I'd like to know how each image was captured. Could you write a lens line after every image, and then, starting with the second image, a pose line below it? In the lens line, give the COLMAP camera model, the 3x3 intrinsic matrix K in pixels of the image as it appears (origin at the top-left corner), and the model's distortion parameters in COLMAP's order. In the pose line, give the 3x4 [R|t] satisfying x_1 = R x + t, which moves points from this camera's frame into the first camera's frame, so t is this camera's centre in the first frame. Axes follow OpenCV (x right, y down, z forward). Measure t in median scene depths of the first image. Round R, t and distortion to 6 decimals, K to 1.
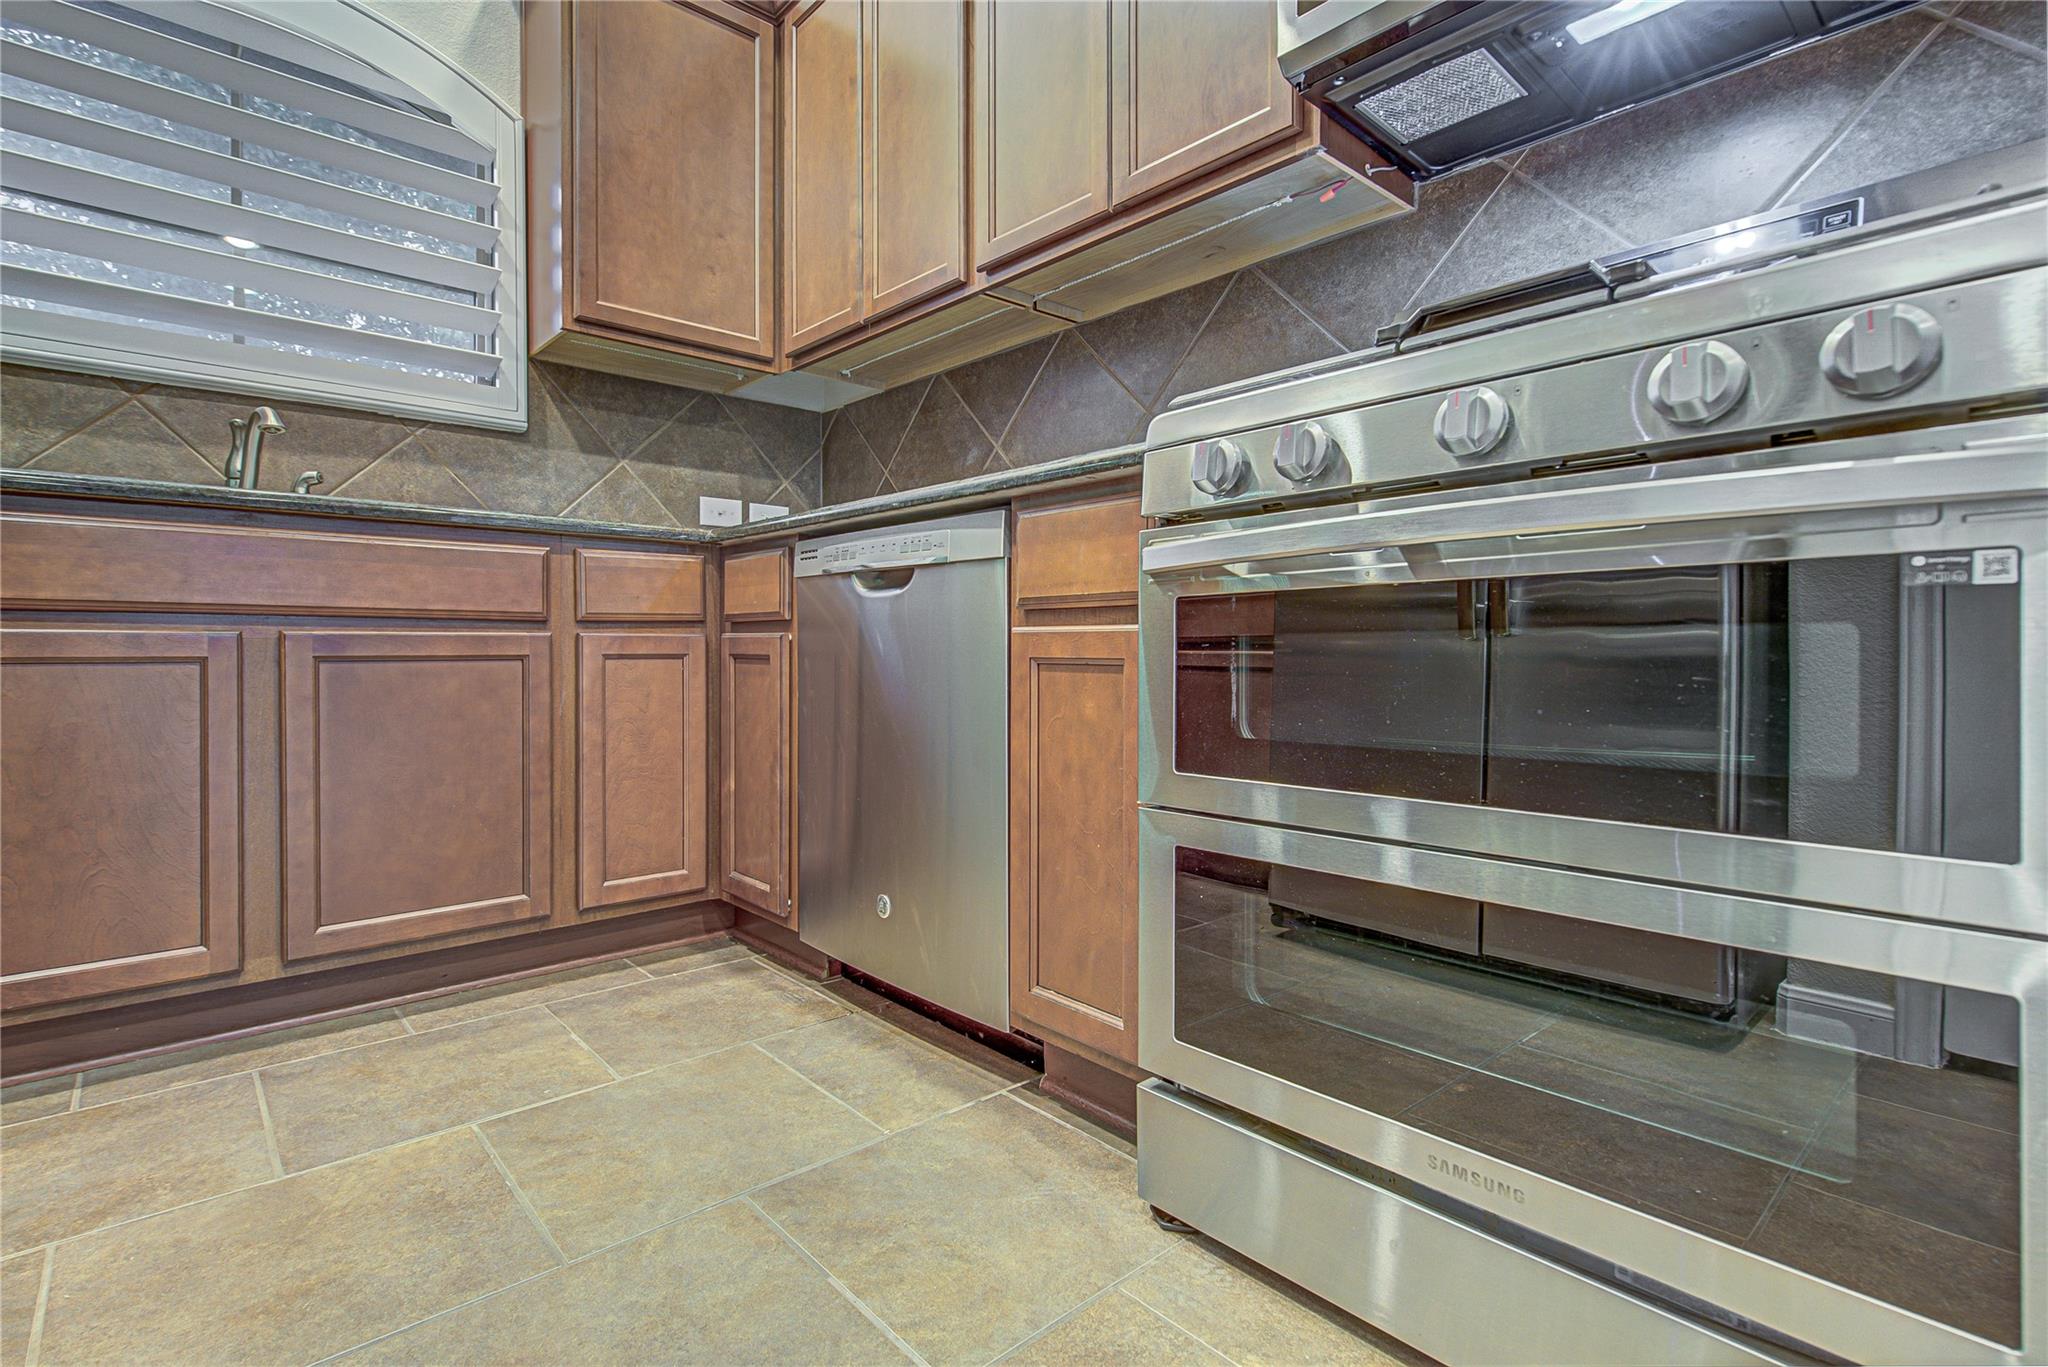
lens RADIAL K [[971.6, 0, 1027.2], [0, 971.6, 661.5], [0, 0, 1]] dist [0.006499, -0.003110]
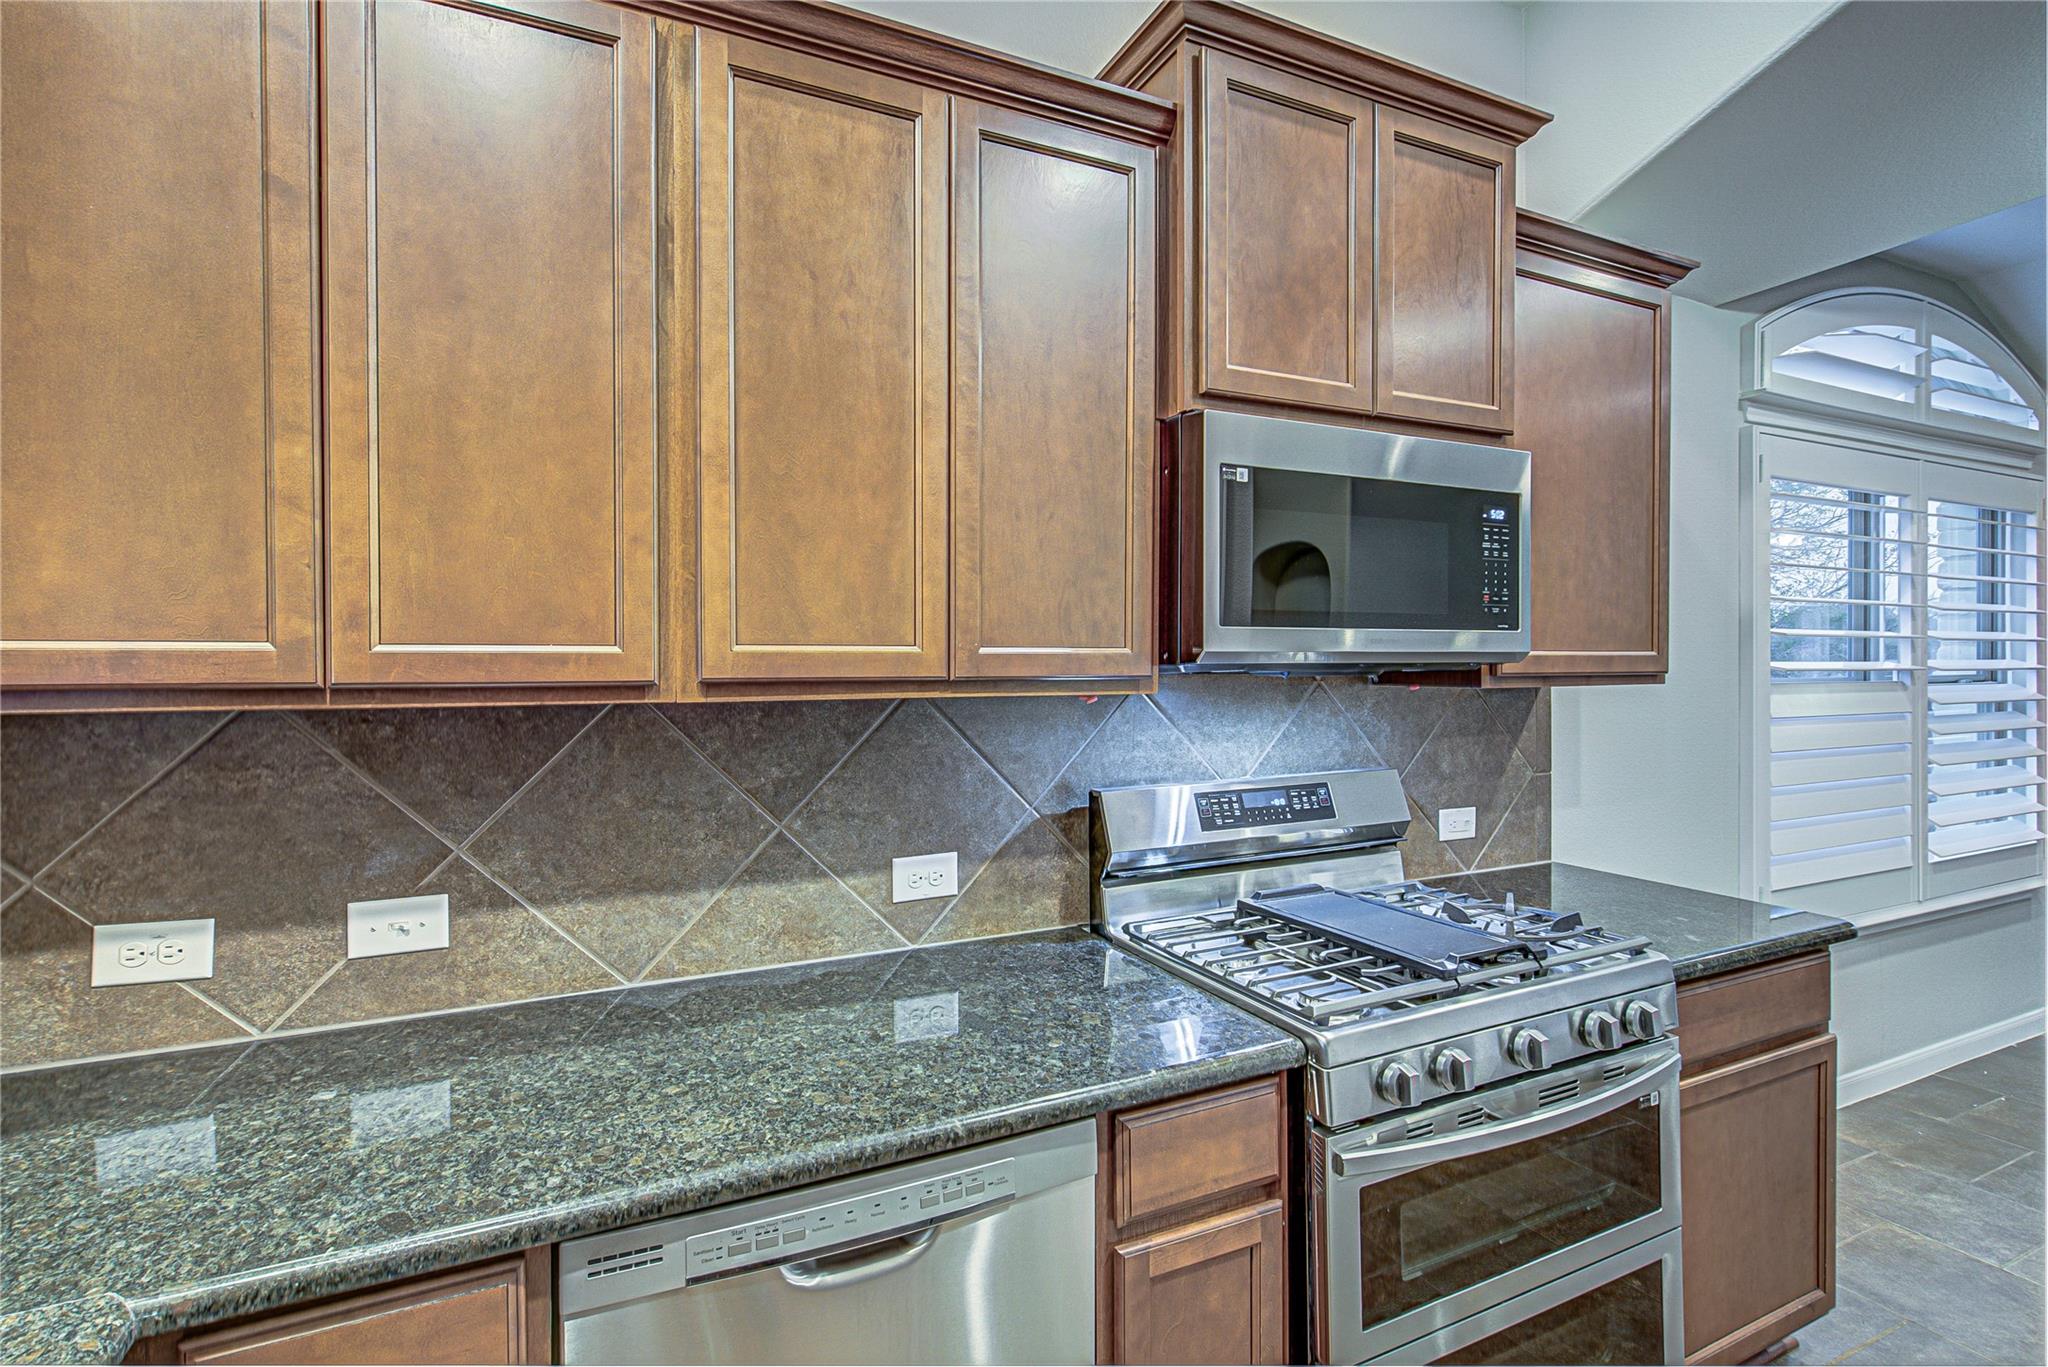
lens RADIAL K [[971.6, 0, 1010.6], [0, 971.6, 668.9], [0, 0, 1]] dist [0.006499, -0.003110]
pose [[0.286190, -0.014481, 0.958063, -0.640439], [0.013239, 0.999850, 0.011158, -0.416415], [-0.958081, 0.009490, 0.286339, 0.602044]]
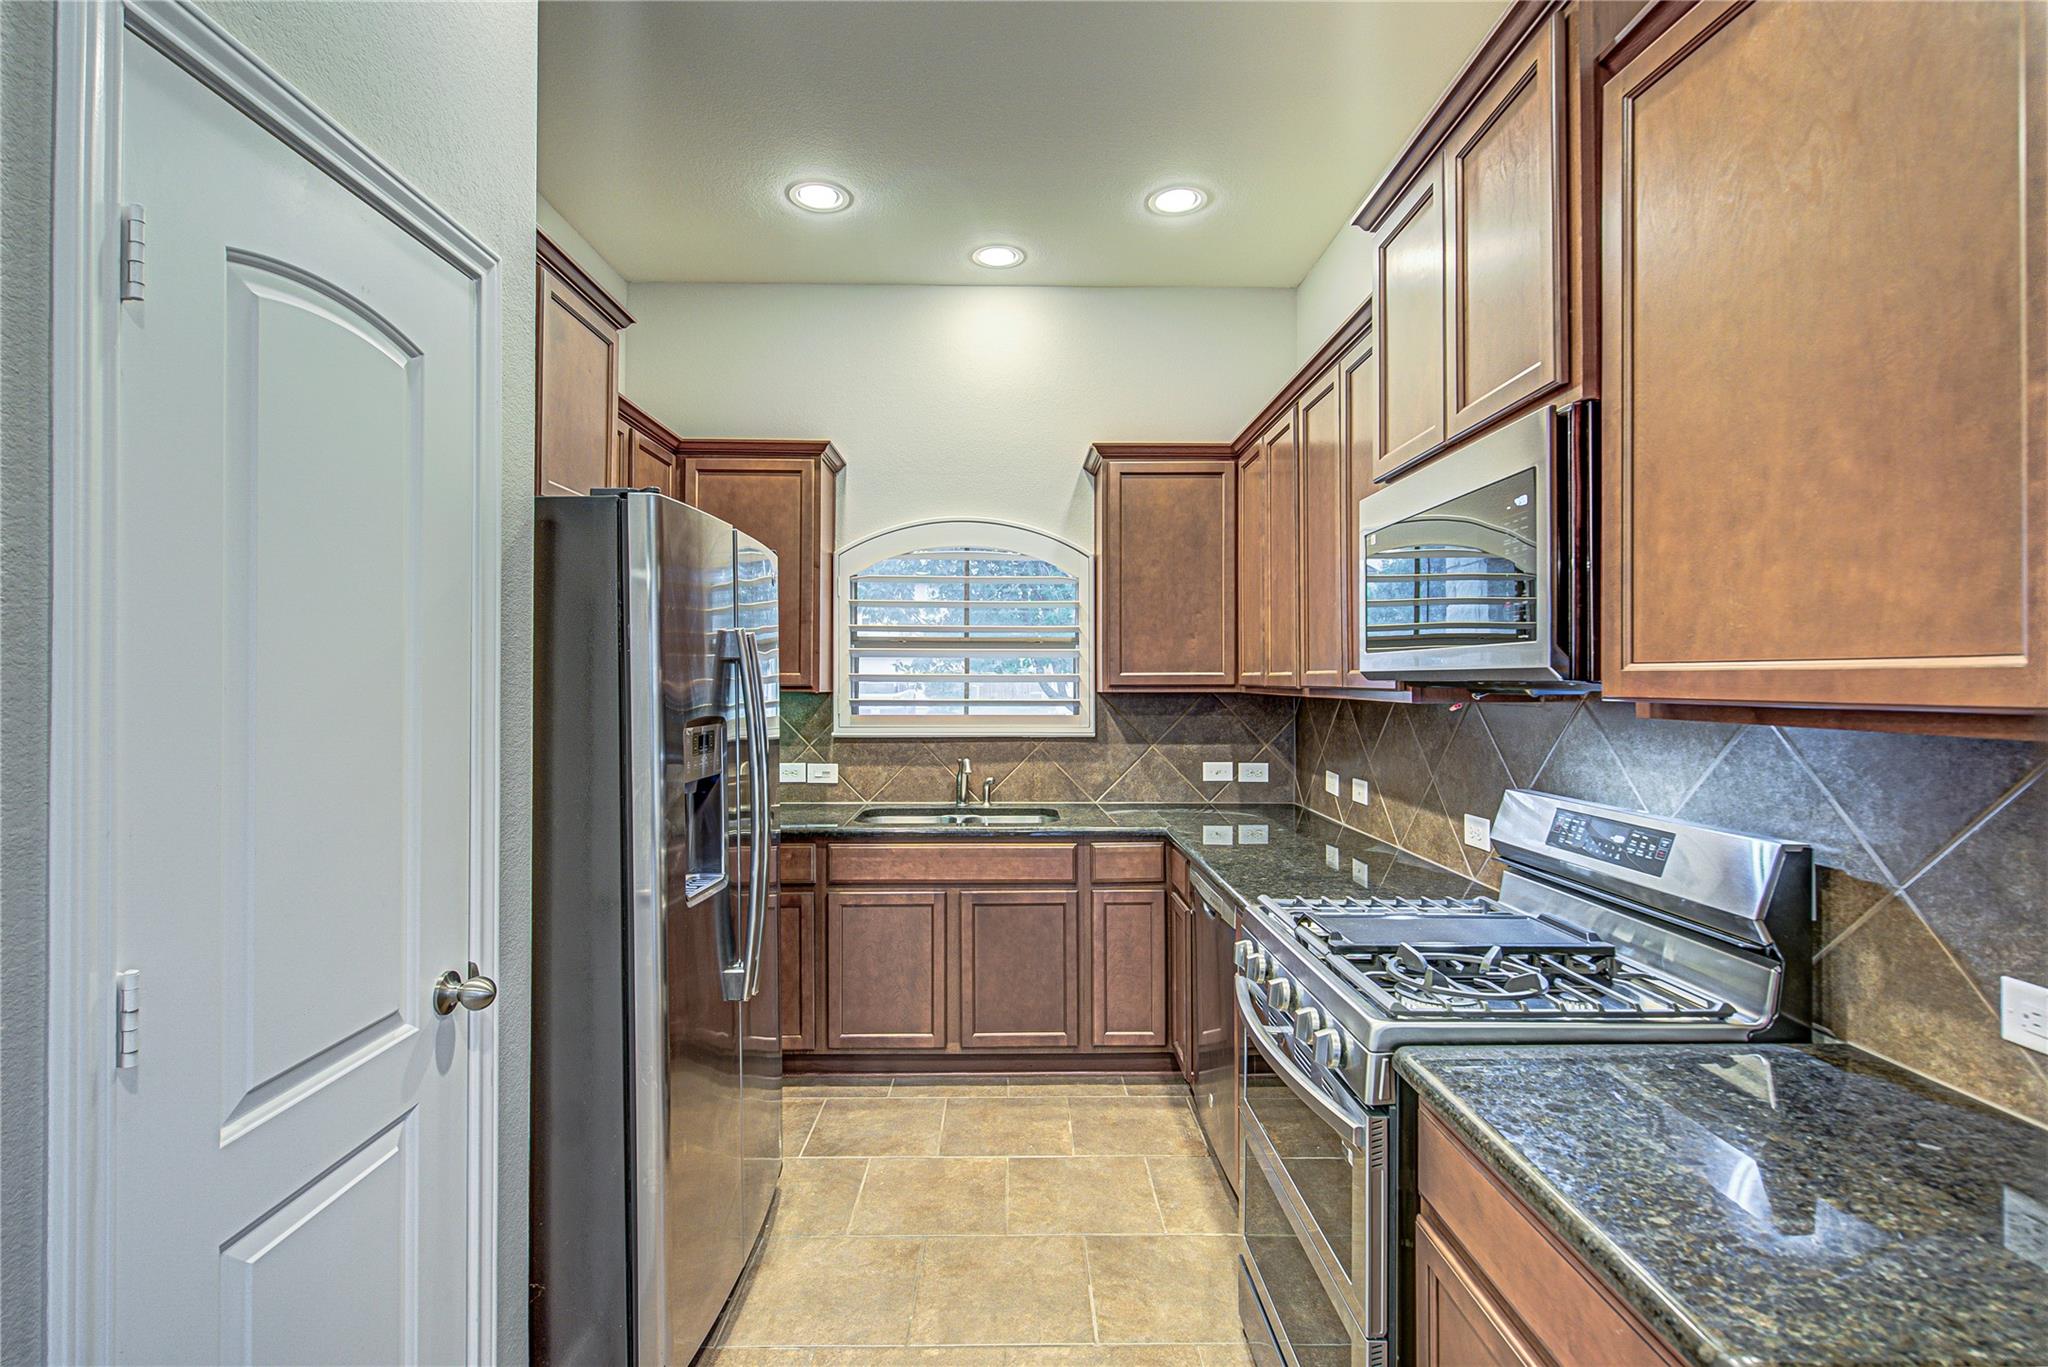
lens RADIAL K [[971.6, 0, 1012.1], [0, 971.6, 673.3], [0, 0, 1]] dist [0.006499, -0.003110]
pose [[0.743795, -0.009287, -0.668343, 0.628994], [-0.003104, 0.999845, -0.017348, -0.396418], [0.668400, 0.014978, 0.743651, -0.436467]]
